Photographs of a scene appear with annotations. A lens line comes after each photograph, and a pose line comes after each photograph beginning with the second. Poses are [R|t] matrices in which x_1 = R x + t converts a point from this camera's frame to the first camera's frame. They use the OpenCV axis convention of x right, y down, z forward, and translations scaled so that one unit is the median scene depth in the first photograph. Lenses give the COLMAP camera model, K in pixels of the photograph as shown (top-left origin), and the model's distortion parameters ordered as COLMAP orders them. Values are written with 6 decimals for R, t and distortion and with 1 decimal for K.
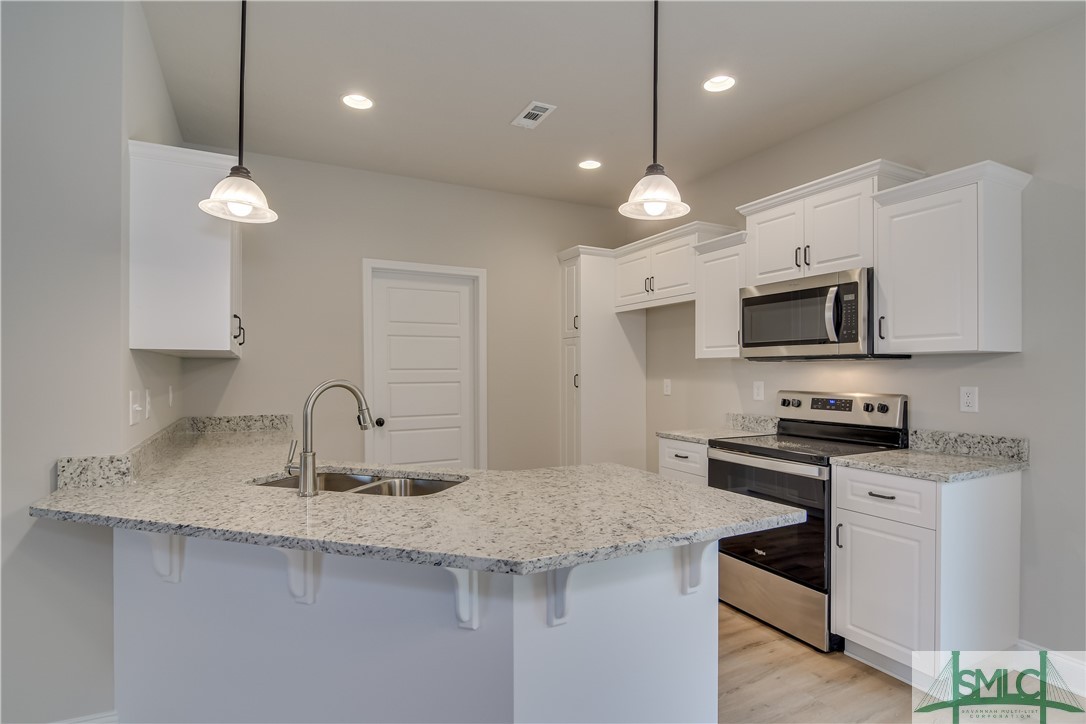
lens RADIAL K [[551.3, 0, 542.0], [0, 551.3, 373.8], [0, 0, 1]] dist [-0.013622, -0.000339]
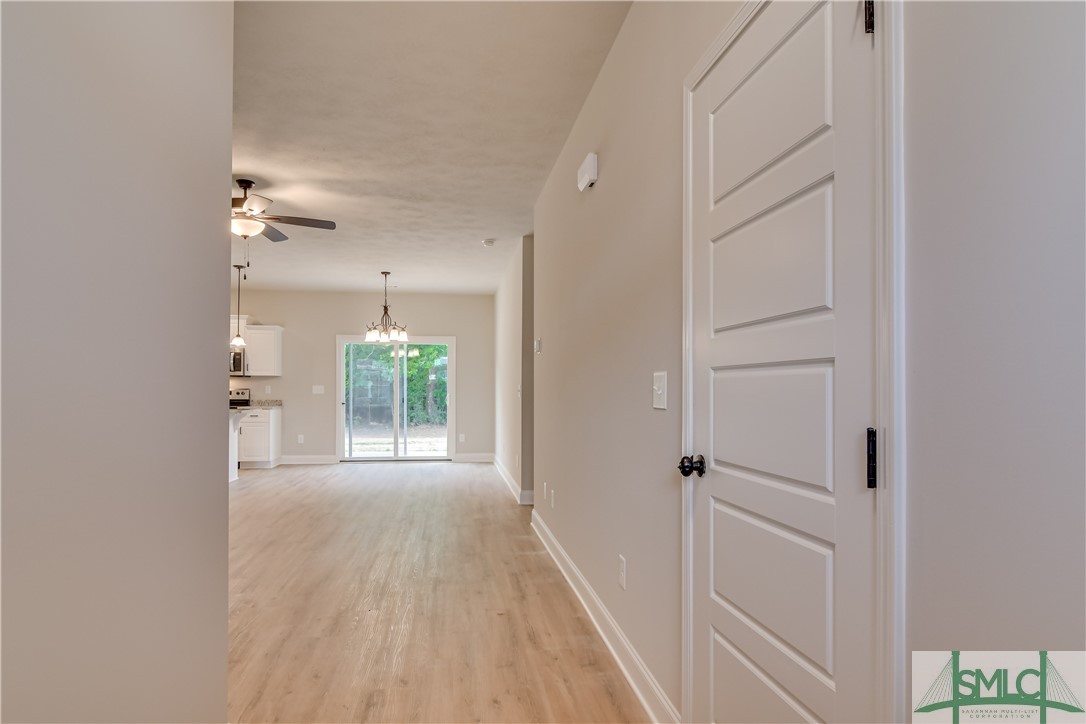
lens RADIAL K [[628.8, 0, 526.8], [0, 628.8, 386.1], [0, 0, 1]] dist [0.002973, 0.000263]
pose [[0.338471, 0.007368, 0.940948, -2.046484], [0.000463, 0.999968, -0.007997, 0.049931], [-0.940977, 0.003143, 0.338457, -1.595822]]
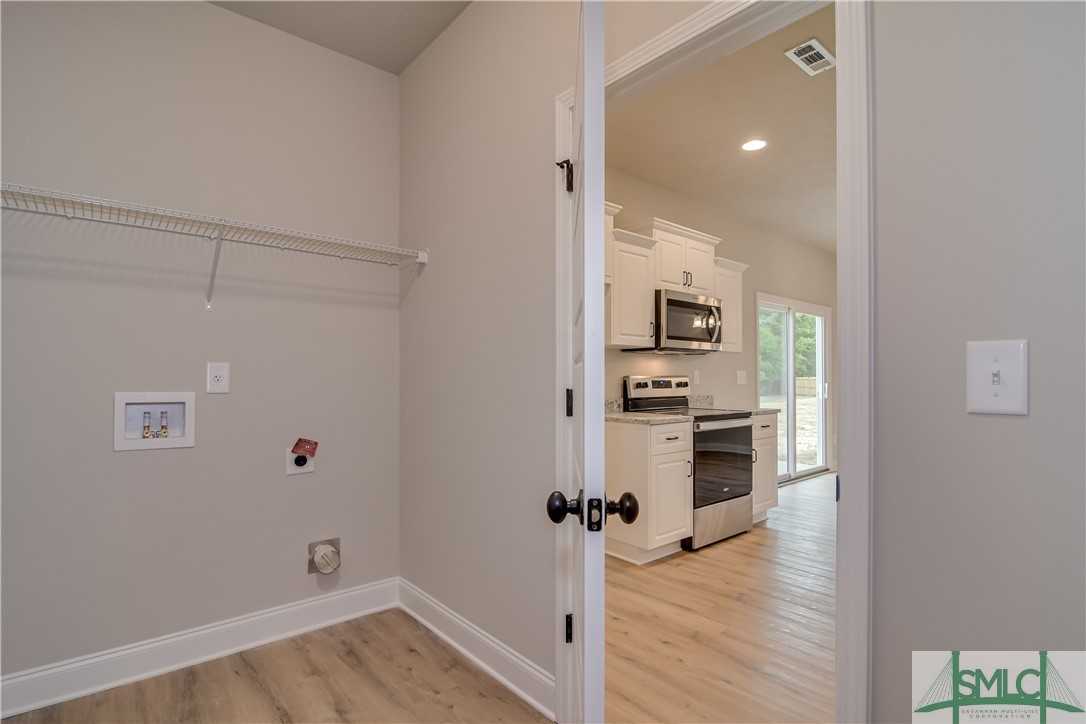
lens RADIAL K [[522.6, 0, 558.1], [0, 522.6, 372.2], [0, 0, 1]] dist [-0.001394, -0.000218]
pose [[-0.242482, 0.008204, 0.970121, -0.759063], [0.001781, 0.999966, -0.008012, 0.037029], [-0.970154, -0.000215, -0.242488, 1.679366]]
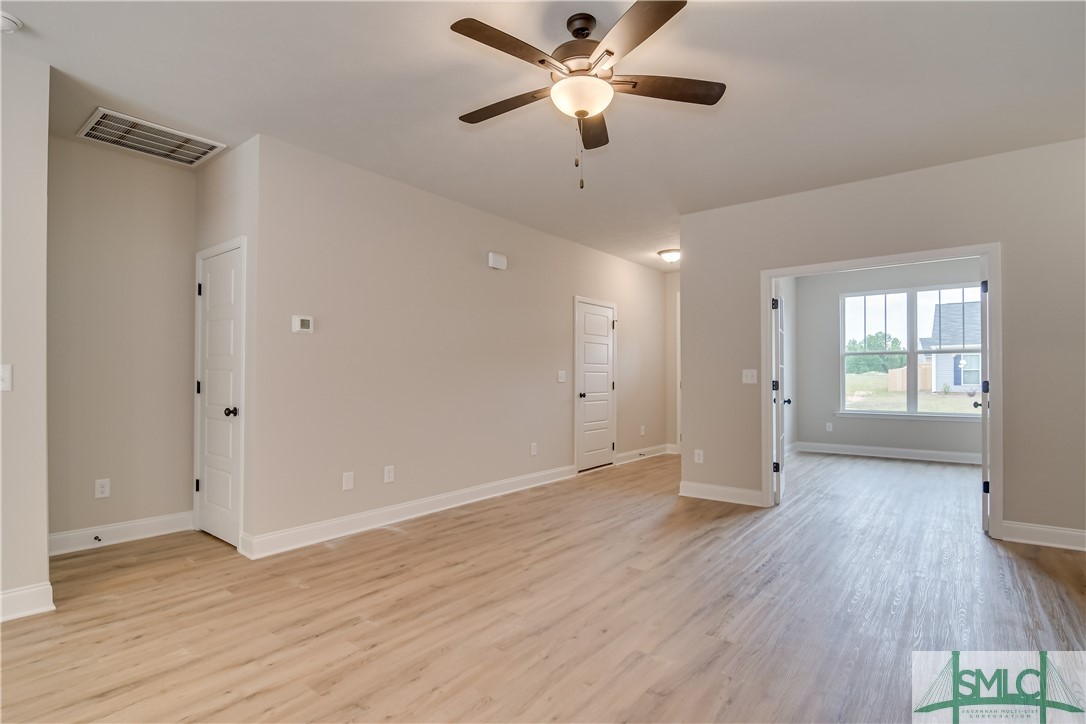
lens RADIAL K [[536.7, 0, 542.7], [0, 536.7, 375.1], [0, 0, 1]] dist [-0.001734, -0.014826]
pose [[-0.909988, 0.000710, -0.414634, -0.380239], [0.000876, 1.000000, -0.000210, 0.043452], [0.414634, -0.000554, -0.909988, 0.345635]]
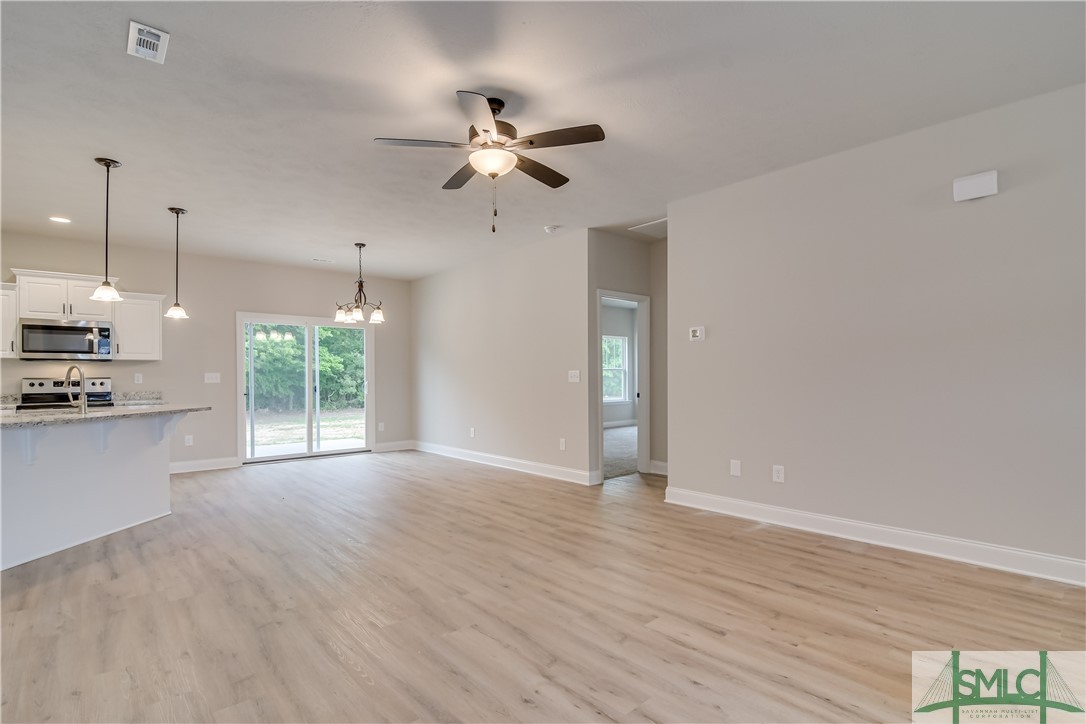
lens RADIAL K [[523.0, 0, 540.1], [0, 523.0, 375.9], [0, 0, 1]] dist [0.000987, -0.011272]
pose [[-0.241473, 0.002040, 0.970406, -1.787721], [0.009706, 0.999953, 0.000313, 0.045588], [-0.970359, 0.009494, -0.241481, -0.203653]]
